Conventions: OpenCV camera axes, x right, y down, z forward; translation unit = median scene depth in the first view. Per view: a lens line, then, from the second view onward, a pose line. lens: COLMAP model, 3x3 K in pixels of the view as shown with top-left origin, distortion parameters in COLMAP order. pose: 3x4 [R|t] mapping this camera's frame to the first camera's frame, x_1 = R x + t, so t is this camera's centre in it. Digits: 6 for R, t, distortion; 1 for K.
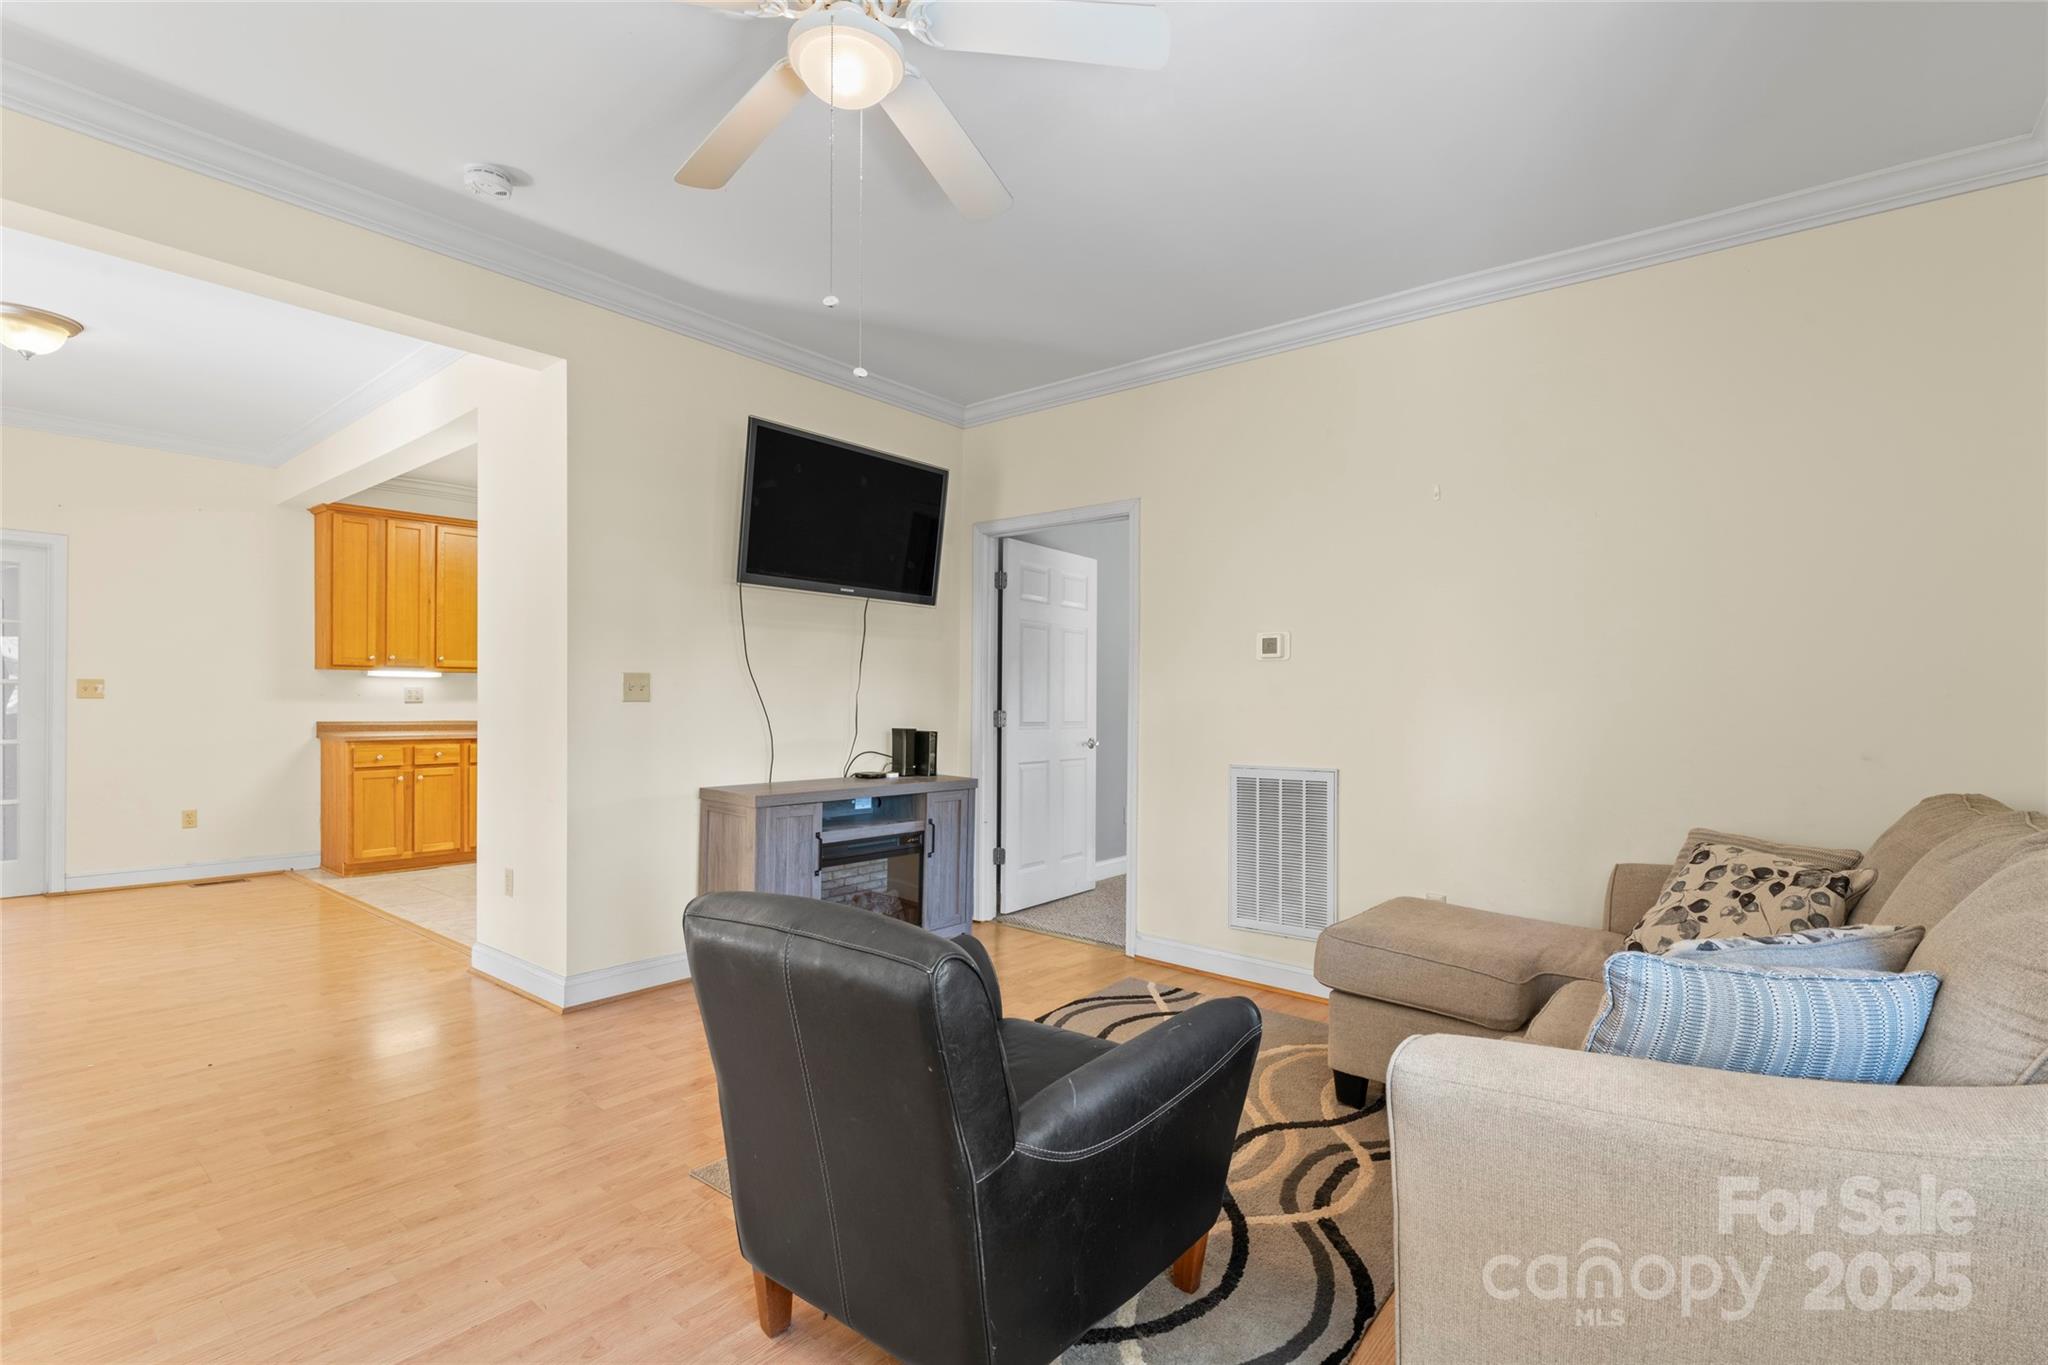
lens RADIAL K [[946.9, 0, 1025.7], [0, 946.9, 700.0], [0, 0, 1]] dist [-0.000634, 0.000310]
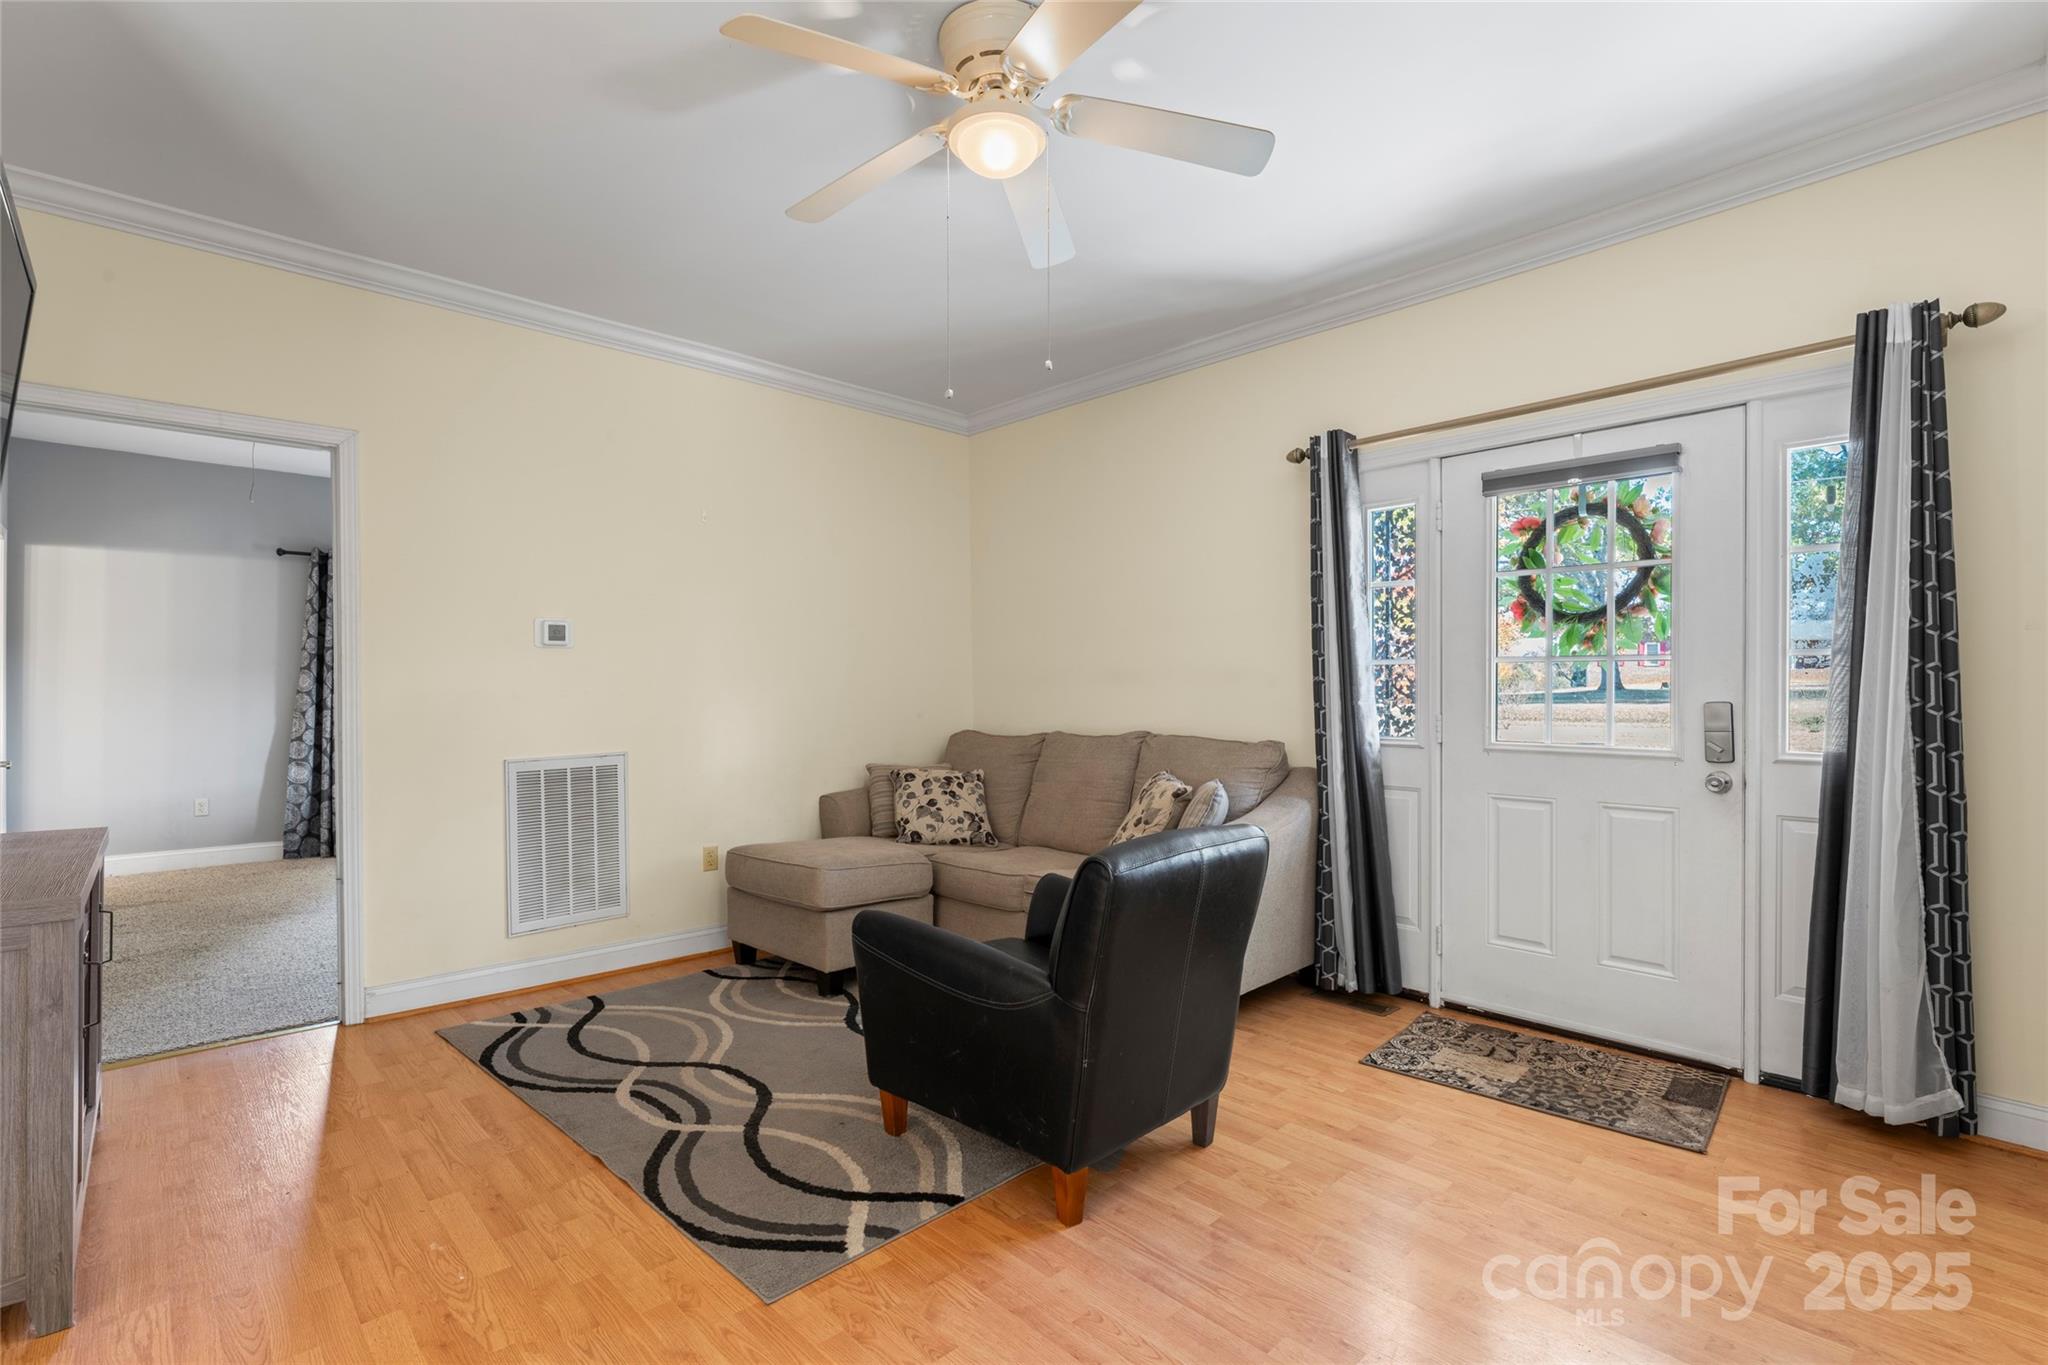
lens RADIAL K [[946.9, 0, 1014.9], [0, 946.9, 679.9], [0, 0, 1]] dist [-0.000634, 0.000310]
pose [[0.115403, -0.005255, 0.993305, -0.660506], [0.004320, 0.999979, 0.004788, -0.011502], [-0.993309, 0.003739, 0.115424, 0.421604]]
